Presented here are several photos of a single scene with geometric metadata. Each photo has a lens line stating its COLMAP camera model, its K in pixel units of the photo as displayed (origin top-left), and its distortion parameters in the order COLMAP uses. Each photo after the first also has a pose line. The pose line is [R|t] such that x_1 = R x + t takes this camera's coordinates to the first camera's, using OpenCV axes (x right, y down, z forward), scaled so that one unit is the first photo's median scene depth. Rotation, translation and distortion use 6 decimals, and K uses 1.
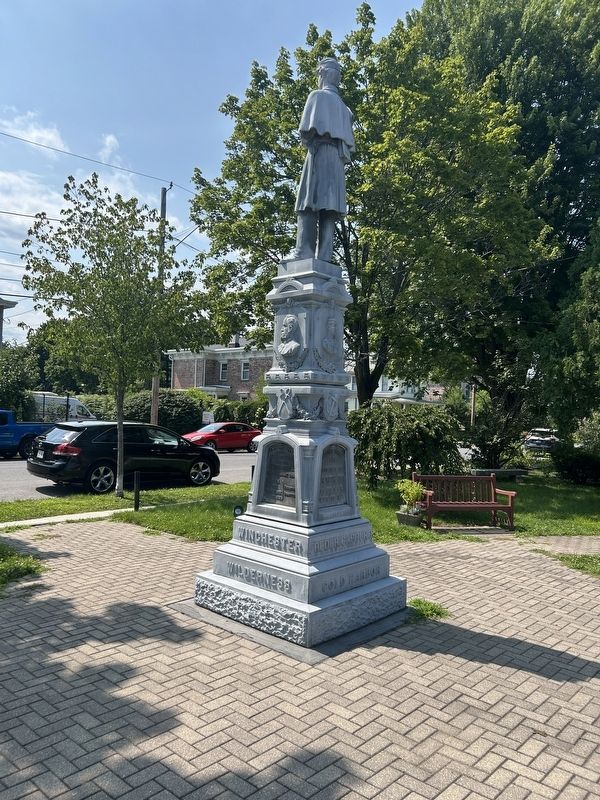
lens RADIAL K [[601.8, 0, 300.0], [0, 601.8, 400.0], [0, 0, 1]] dist [0.007596, -0.006259]
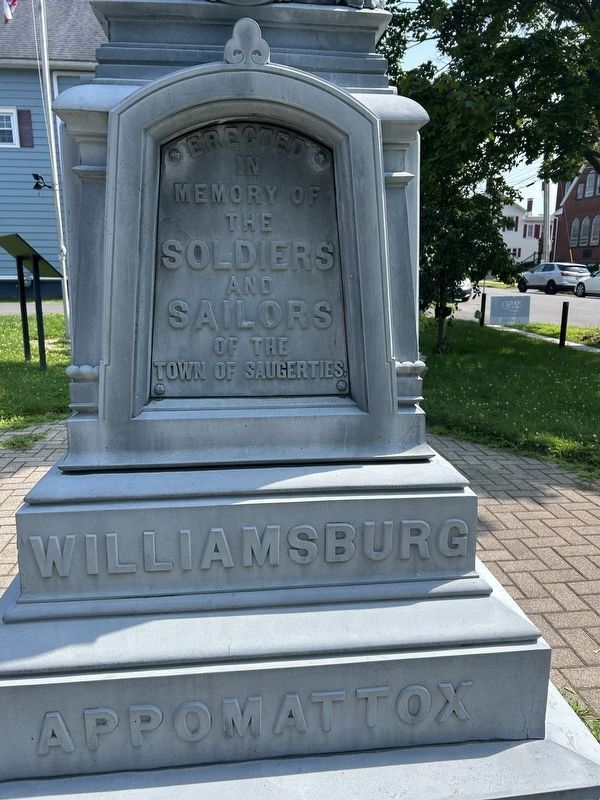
lens RADIAL K [[601.8, 0, 300.0], [0, 601.8, 400.0], [0, 0, 1]] dist [0.007596, -0.006259]
pose [[-0.666760, 0.123783, -0.734921, 0.226319], [-0.010884, 0.984388, 0.175675, 0.143538], [0.745193, 0.125132, -0.655004, 1.346840]]
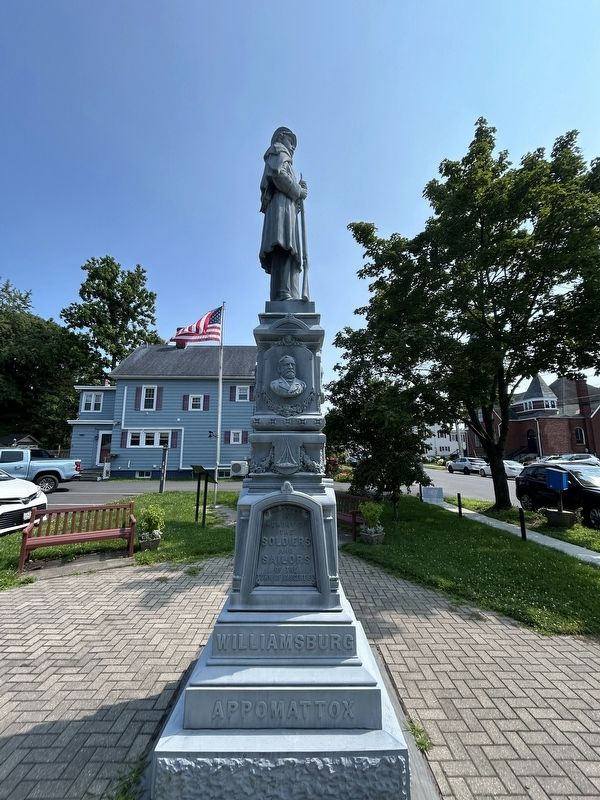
lens RADIAL K [[320.1, 0, 302.0], [0, 320.1, 399.6], [0, 0, 1]] dist [0.002885, 0.000663]
pose [[-0.734517, -0.148965, -0.662038, 0.370396], [-0.017304, 0.979402, -0.201176, 0.021595], [0.678370, -0.136311, -0.721965, 1.538436]]
